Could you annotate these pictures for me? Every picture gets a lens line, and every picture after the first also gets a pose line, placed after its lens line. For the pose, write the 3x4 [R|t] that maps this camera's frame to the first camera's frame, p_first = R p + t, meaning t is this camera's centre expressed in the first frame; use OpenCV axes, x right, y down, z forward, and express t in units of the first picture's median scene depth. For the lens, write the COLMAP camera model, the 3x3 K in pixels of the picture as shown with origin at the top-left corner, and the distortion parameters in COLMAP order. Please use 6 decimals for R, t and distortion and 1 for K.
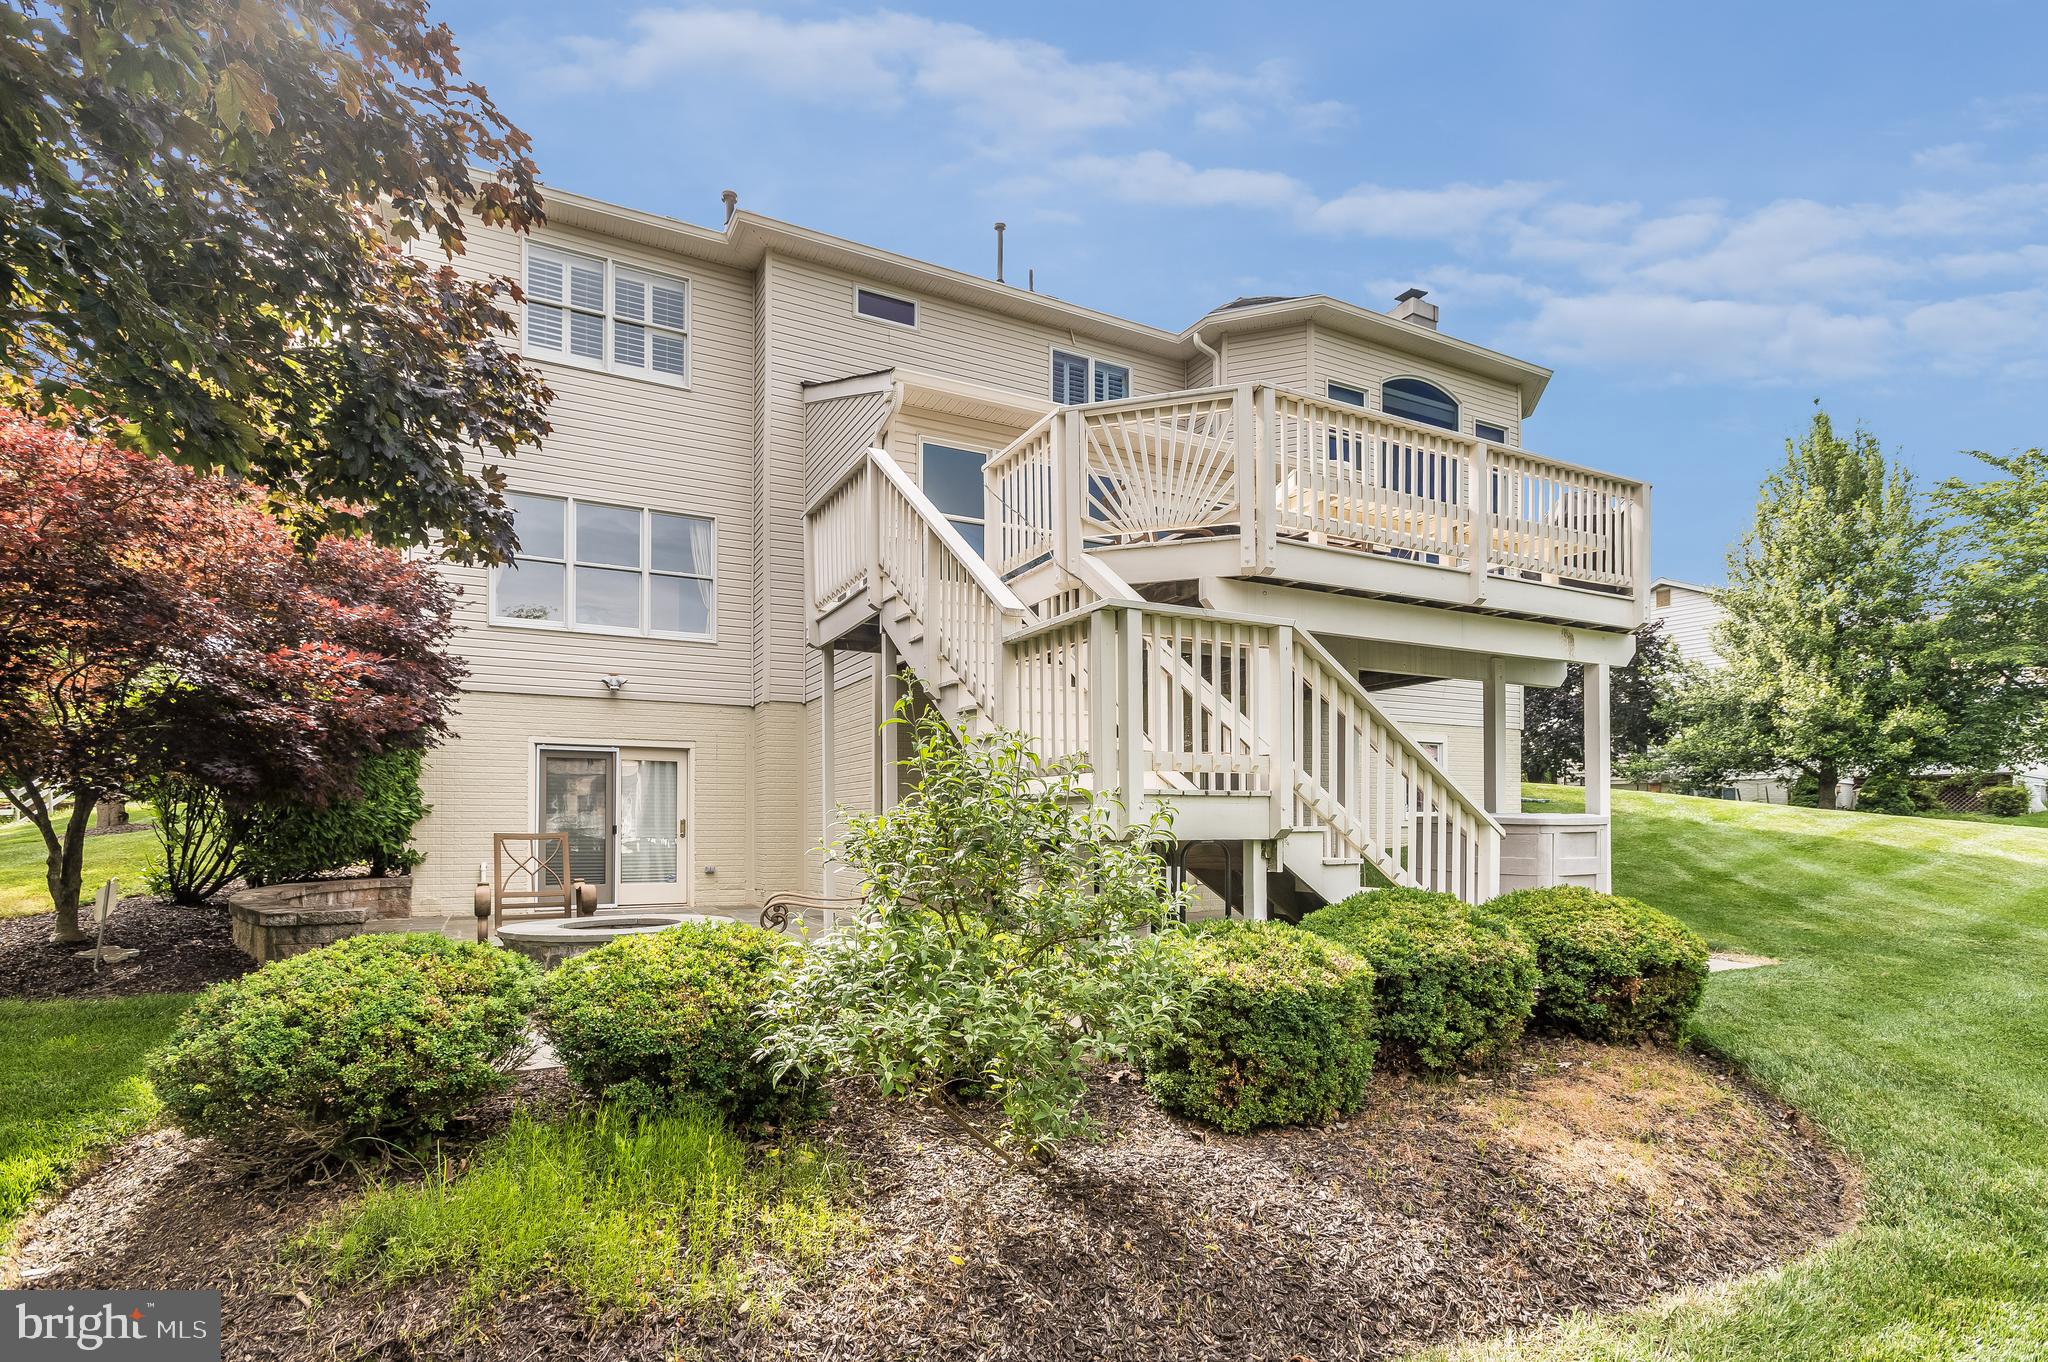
lens RADIAL K [[980.3, 0, 973.8], [0, 980.3, 784.3], [0, 0, 1]] dist [-0.012367, 0.000721]
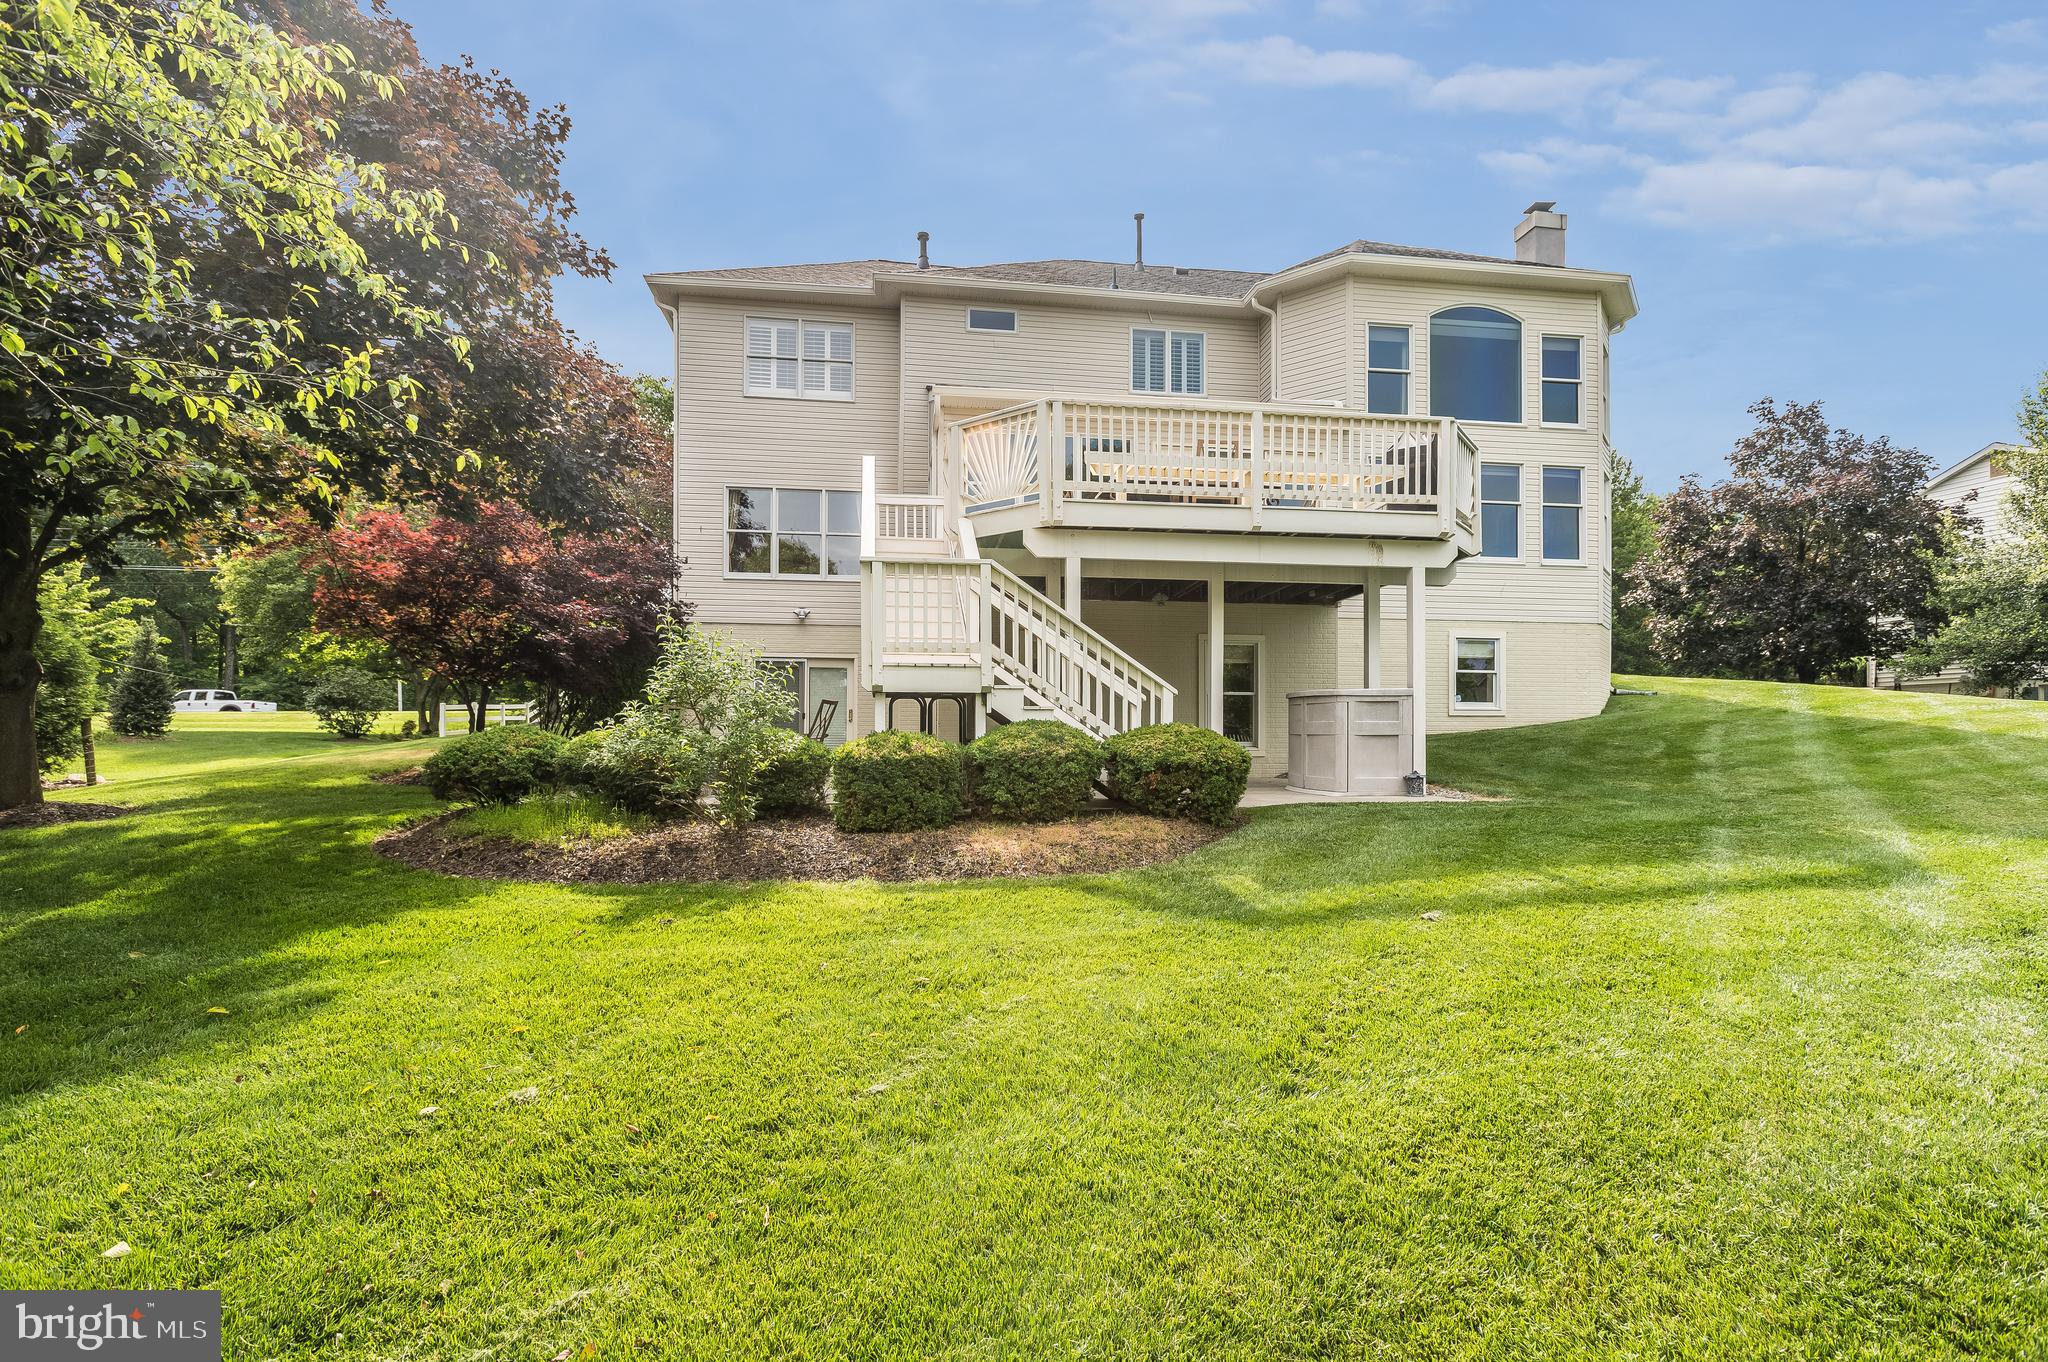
lens RADIAL K [[982.9, 0, 1024.4], [0, 982.9, 721.6], [0, 0, 1]] dist [-0.019603, -0.001364]
pose [[0.938519, -0.002112, -0.345222, 0.424179], [0.007121, 0.999887, 0.013243, 0.037495], [0.345155, -0.014887, 0.938428, -0.242149]]
